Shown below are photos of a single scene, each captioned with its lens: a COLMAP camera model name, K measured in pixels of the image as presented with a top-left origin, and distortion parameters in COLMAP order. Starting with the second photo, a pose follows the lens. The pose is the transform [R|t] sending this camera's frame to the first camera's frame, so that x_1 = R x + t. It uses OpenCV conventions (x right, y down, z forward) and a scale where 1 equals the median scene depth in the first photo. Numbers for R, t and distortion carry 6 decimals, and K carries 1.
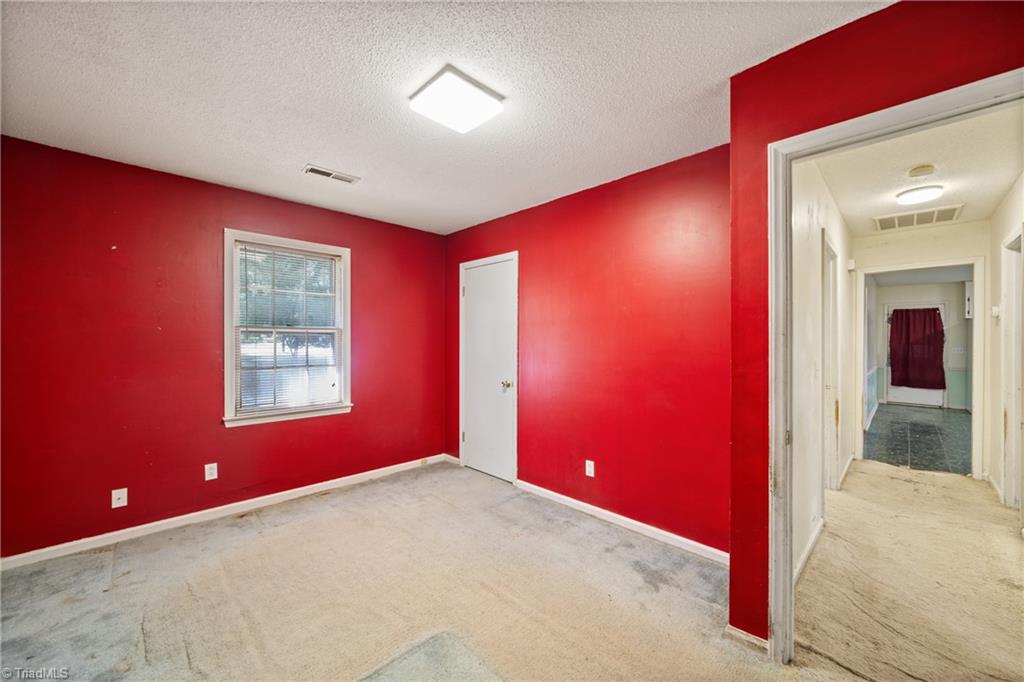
lens RADIAL K [[392.7, 0, 524.9], [0, 392.7, 341.8], [0, 0, 1]] dist [-0.017327, 0.002498]
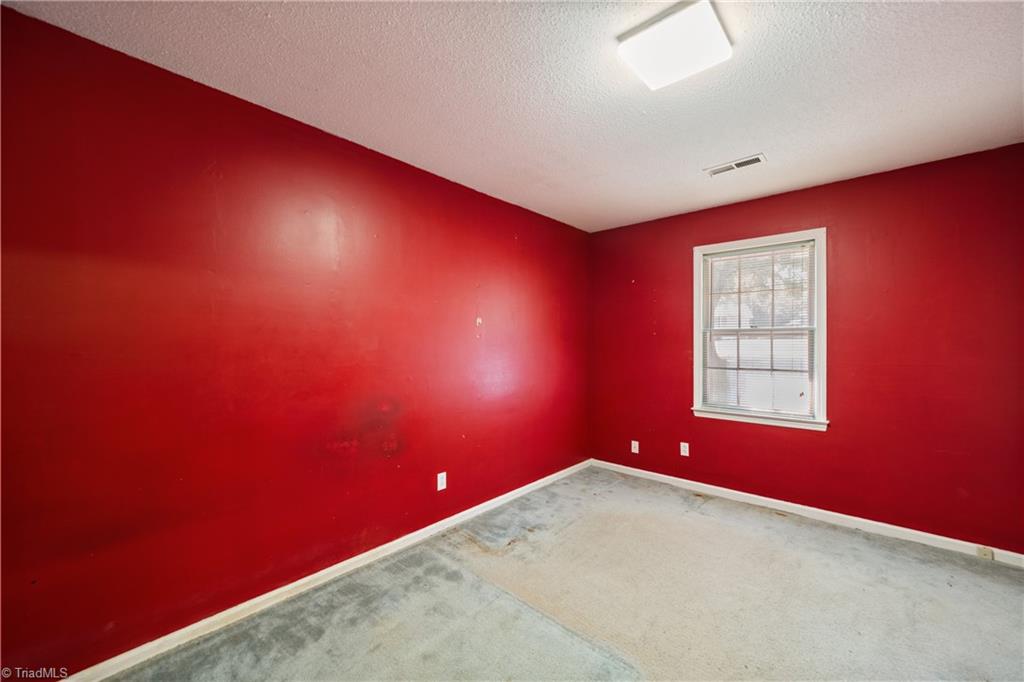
lens RADIAL K [[392.7, 0, 519.6], [0, 392.7, 343.6], [0, 0, 1]] dist [-0.017327, 0.002498]
pose [[0.033531, -0.000069, -0.999438, 0.399114], [0.001981, 0.999998, -0.000002, -0.001027], [0.999436, -0.001980, 0.033531, 0.423627]]
